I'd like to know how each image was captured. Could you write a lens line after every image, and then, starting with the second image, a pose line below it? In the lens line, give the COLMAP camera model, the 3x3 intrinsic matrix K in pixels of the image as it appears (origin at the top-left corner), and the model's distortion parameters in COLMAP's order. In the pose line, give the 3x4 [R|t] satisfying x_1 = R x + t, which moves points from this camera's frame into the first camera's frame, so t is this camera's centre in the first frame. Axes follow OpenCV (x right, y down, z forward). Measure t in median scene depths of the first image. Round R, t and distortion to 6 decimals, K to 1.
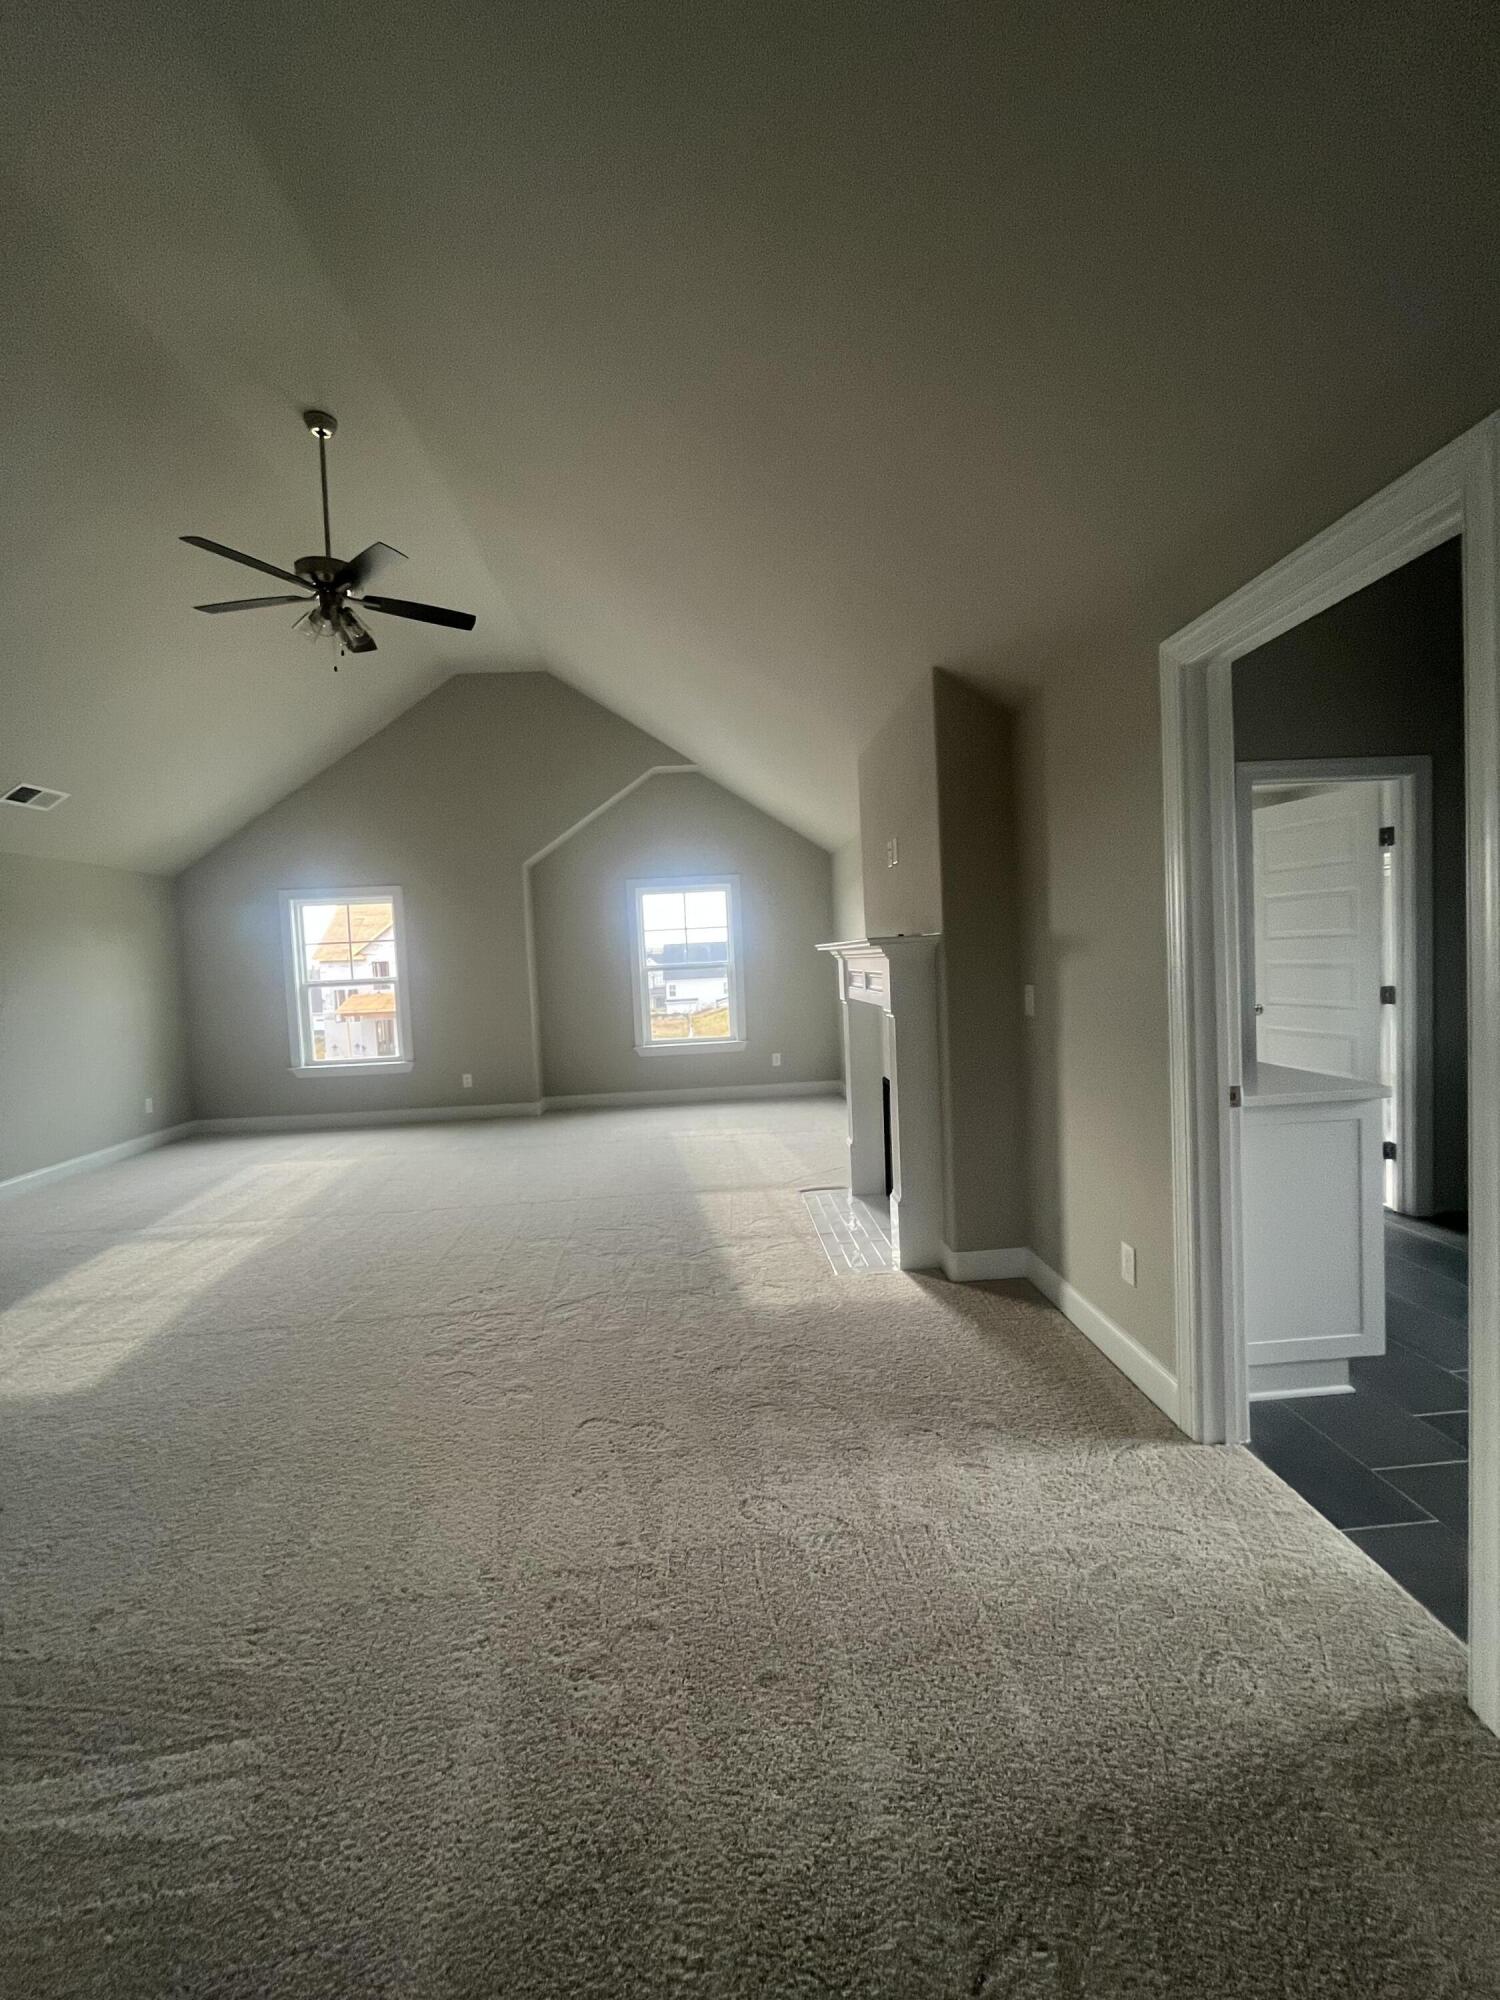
lens RADIAL K [[807.3, 0, 748.2], [0, 807.3, 994.6], [0, 0, 1]] dist [-0.003062, -0.000247]
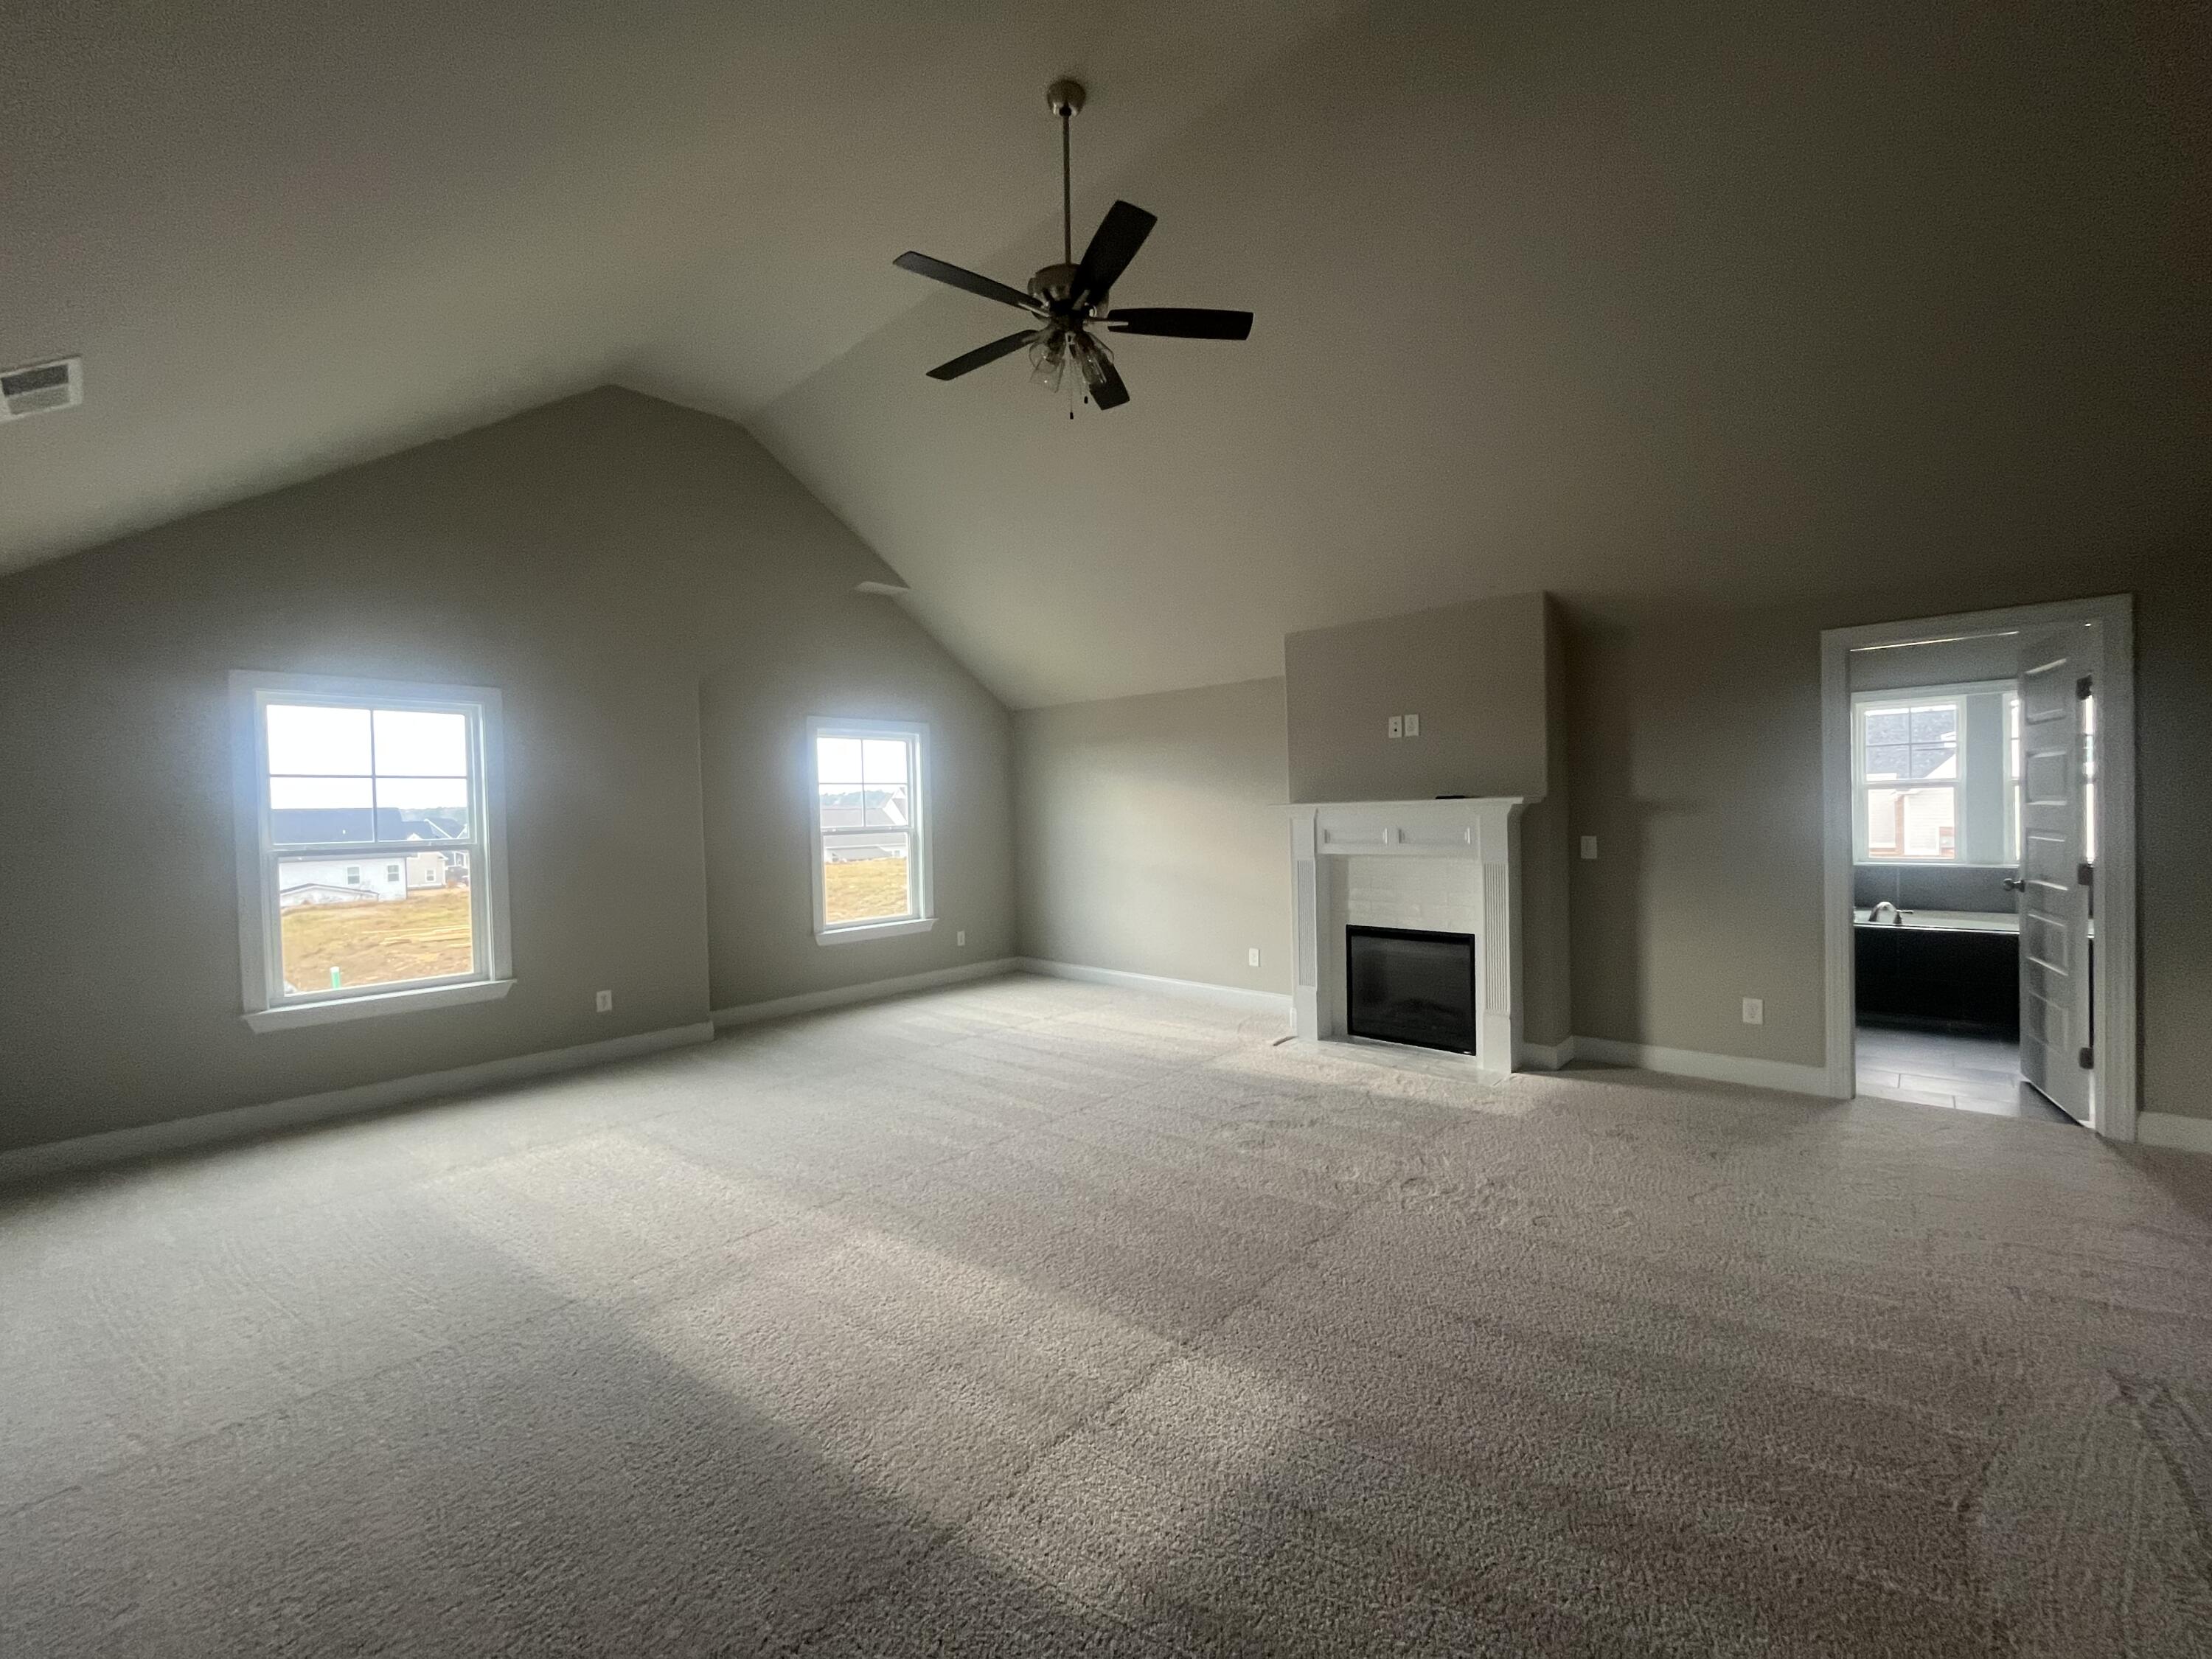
lens RADIAL K [[892.9, 0, 1103.0], [0, 892.9, 829.2], [0, 0, 1]] dist [-0.003062, -0.000247]
pose [[0.722345, 0.015291, 0.691363, -0.553430], [0.022801, 0.998685, -0.045911, 0.011436], [-0.691156, 0.048927, 0.721047, 0.206175]]
